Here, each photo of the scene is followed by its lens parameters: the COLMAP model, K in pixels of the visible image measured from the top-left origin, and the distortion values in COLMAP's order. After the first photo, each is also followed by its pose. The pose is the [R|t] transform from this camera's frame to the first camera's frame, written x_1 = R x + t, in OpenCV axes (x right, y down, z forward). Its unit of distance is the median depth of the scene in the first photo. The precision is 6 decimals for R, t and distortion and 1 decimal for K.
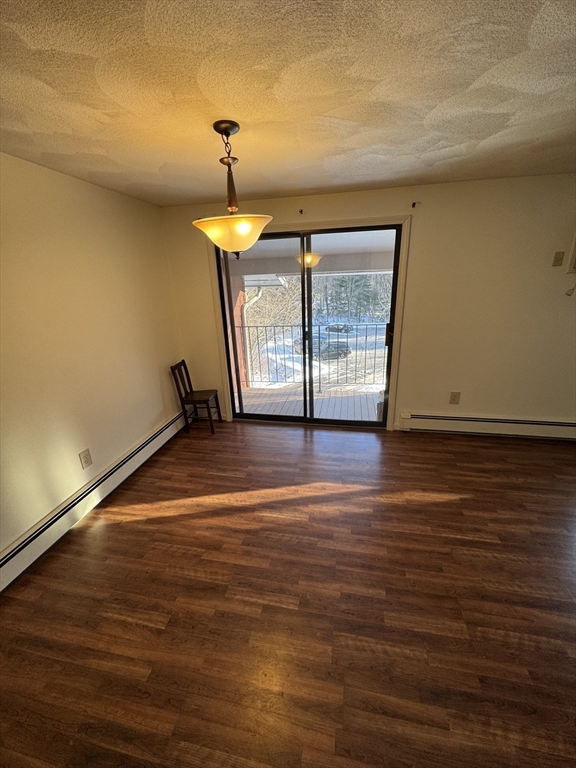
lens RADIAL K [[306.9, 0, 285.0], [0, 306.9, 383.4], [0, 0, 1]] dist [-0.003393, -0.000116]
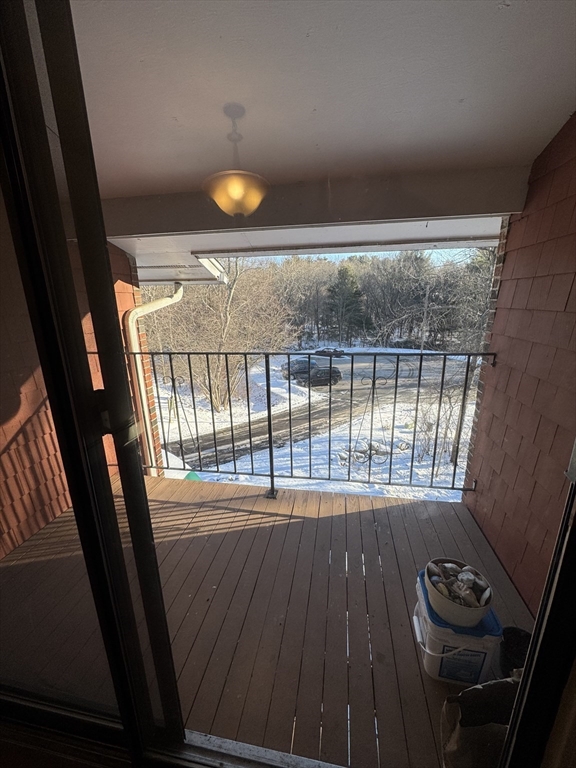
lens RADIAL K [[306.9, 0, 292.0], [0, 306.9, 383.8], [0, 0, 1]] dist [-0.003393, -0.000116]
pose [[0.998848, 0.011851, 0.046501, 0.208918], [-0.008398, 0.997241, -0.073755, -0.184013], [-0.047247, 0.073279, 0.996192, 0.922127]]
